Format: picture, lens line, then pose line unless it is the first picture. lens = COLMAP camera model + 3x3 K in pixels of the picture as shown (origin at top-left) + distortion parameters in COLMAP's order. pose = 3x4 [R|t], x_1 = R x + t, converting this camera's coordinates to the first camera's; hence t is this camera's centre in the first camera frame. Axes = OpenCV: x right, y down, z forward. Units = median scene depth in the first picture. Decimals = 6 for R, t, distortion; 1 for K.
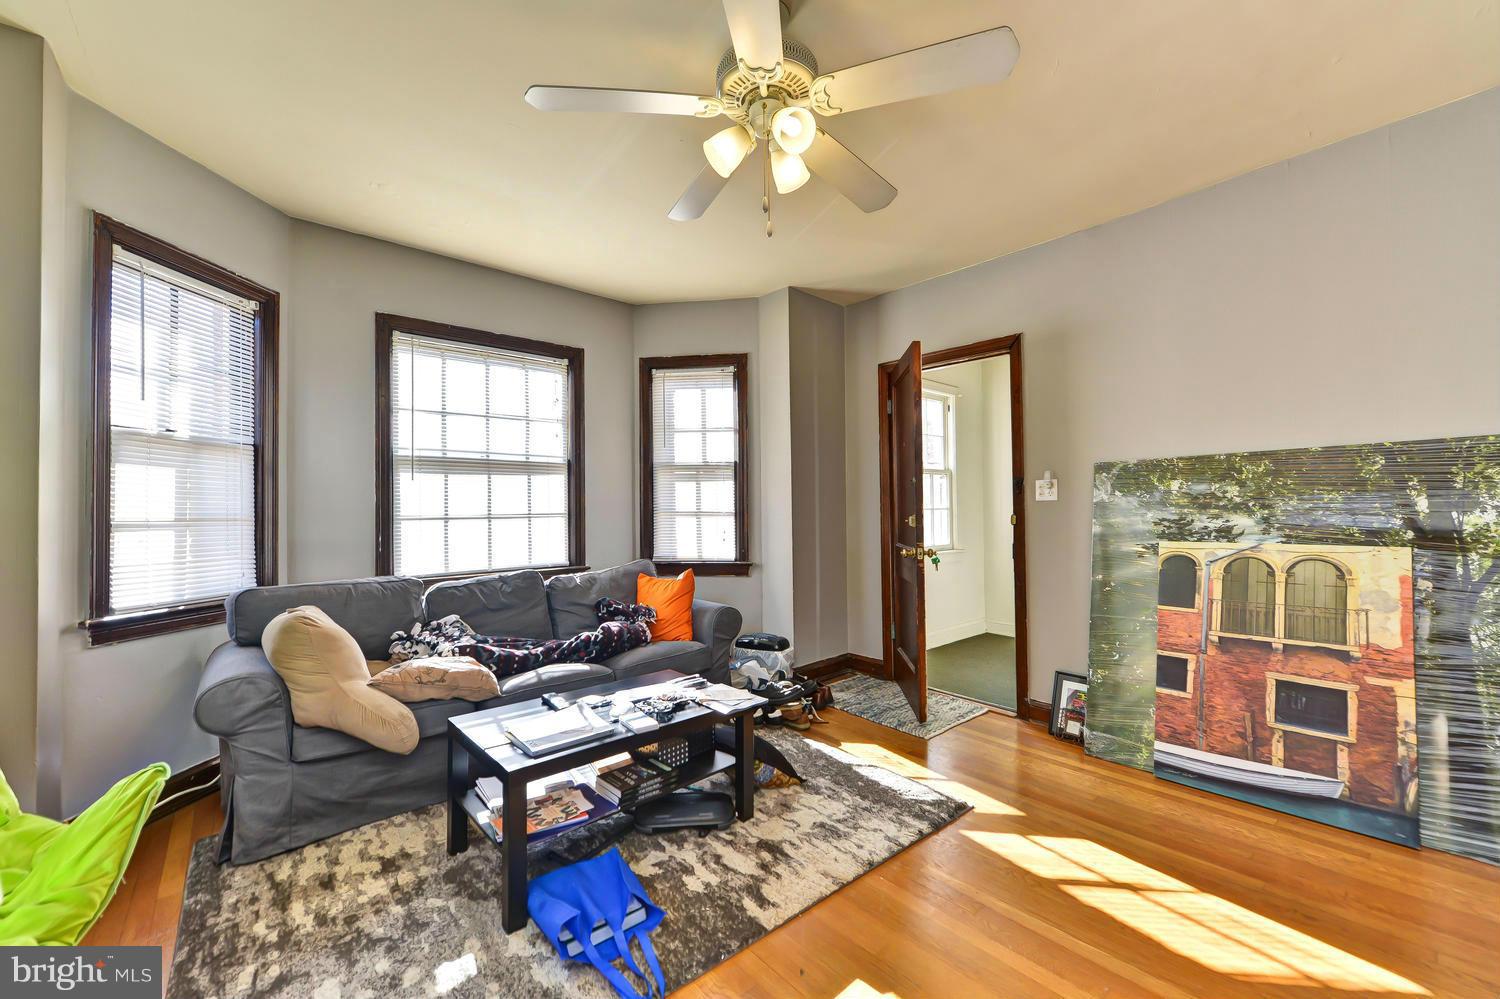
lens RADIAL K [[600.3, 0, 750.0], [0, 600.3, 499.5], [0, 0, 1]] dist [-0.000300, -0.000093]
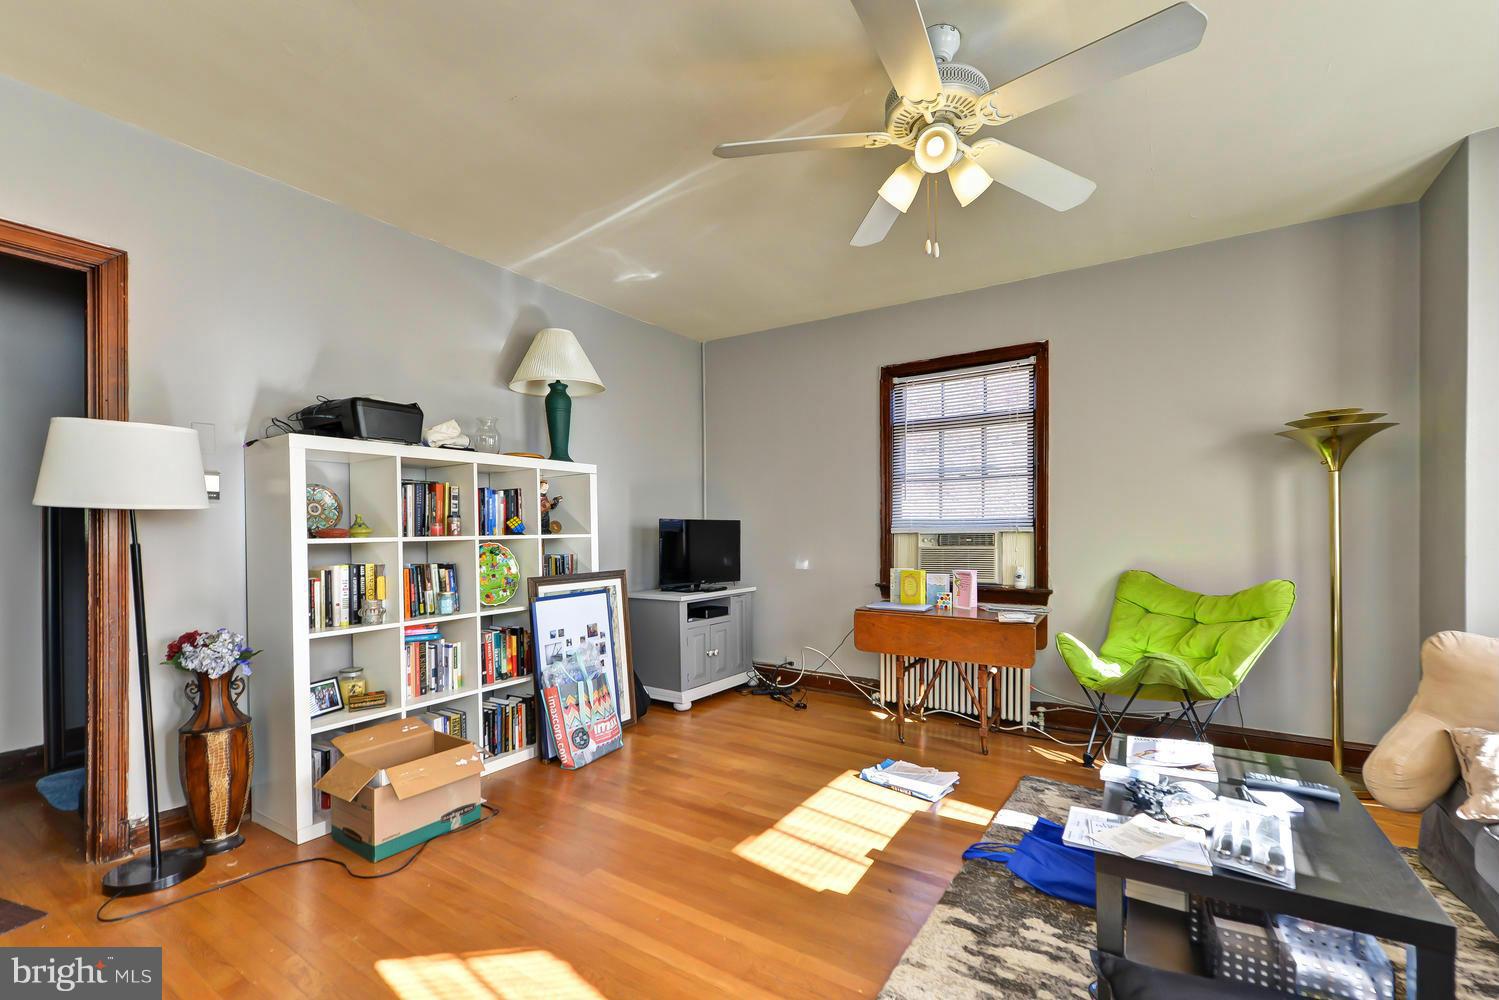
lens RADIAL K [[641.0, 0, 750.2], [0, 641.0, 529.1], [0, 0, 1]] dist [0.000035, -0.000111]
pose [[-0.963342, 0.011201, -0.268042, 0.434072], [0.015468, 0.999785, -0.013810, 0.023129], [0.267830, -0.017450, -0.963308, 1.338798]]
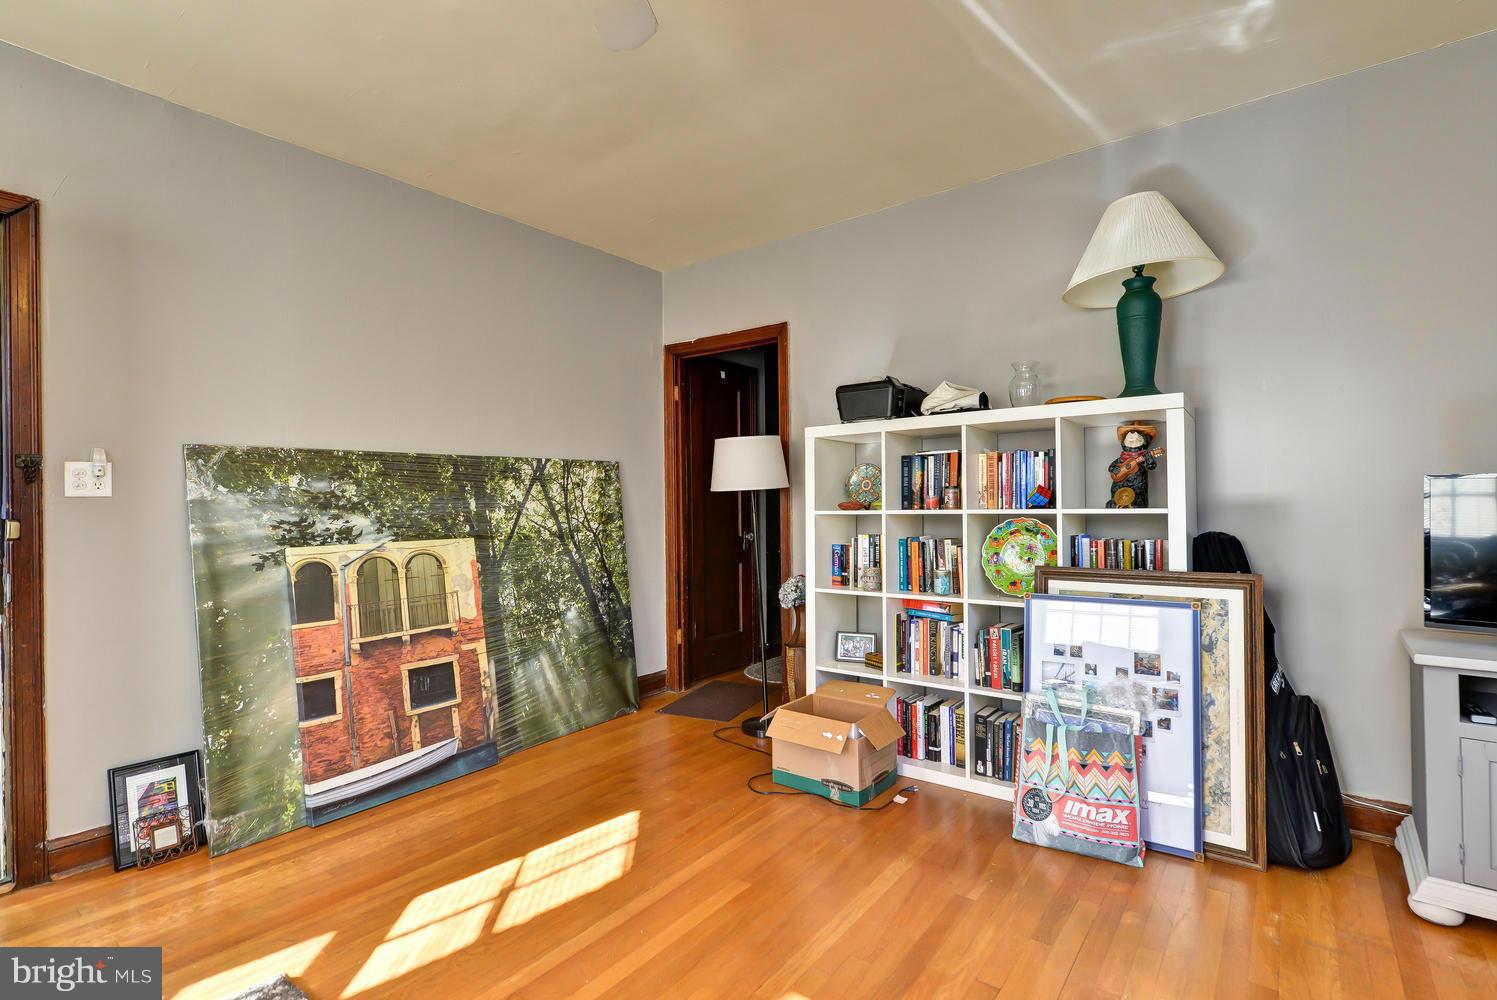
lens RADIAL K [[698.0, 0, 748.5], [0, 698.0, 500.0], [0, 0, 1]] dist [-0.001582, -0.000642]
pose [[-0.202462, 0.014620, 0.979181, -0.420343], [-0.005801, 0.999853, -0.016128, 0.016196], [-0.979273, -0.008945, -0.202347, 0.618841]]
